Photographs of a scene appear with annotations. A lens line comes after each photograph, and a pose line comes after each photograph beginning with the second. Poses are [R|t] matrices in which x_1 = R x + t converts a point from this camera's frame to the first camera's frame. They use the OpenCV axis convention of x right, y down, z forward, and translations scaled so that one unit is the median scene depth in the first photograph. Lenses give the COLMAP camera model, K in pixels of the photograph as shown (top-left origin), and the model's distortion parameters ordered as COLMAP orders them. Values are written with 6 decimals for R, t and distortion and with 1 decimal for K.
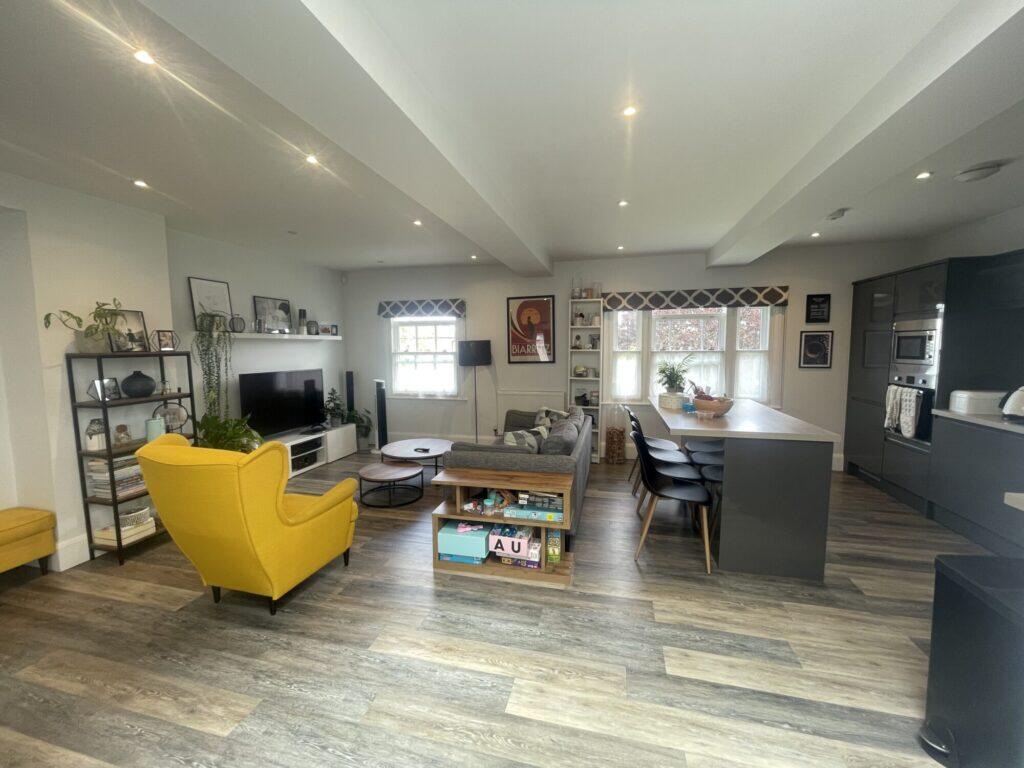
lens RADIAL K [[414.8, 0, 510.3], [0, 414.8, 382.7], [0, 0, 1]] dist [0.000280, 0.000084]
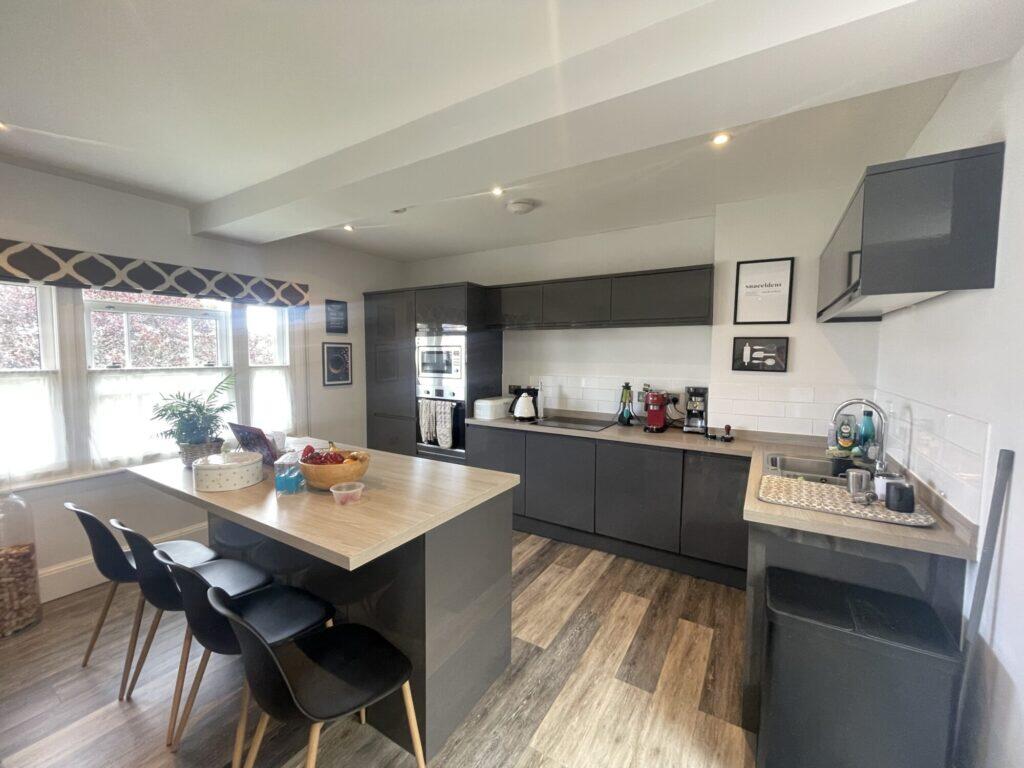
lens RADIAL K [[414.8, 0, 512.1], [0, 414.8, 384.0], [0, 0, 1]] dist [0.000280, 0.000084]
pose [[0.307699, -0.057153, 0.949766, 0.019664], [0.077538, 0.996381, 0.034838, -0.040297], [-0.948319, 0.062923, 0.311017, 0.388936]]
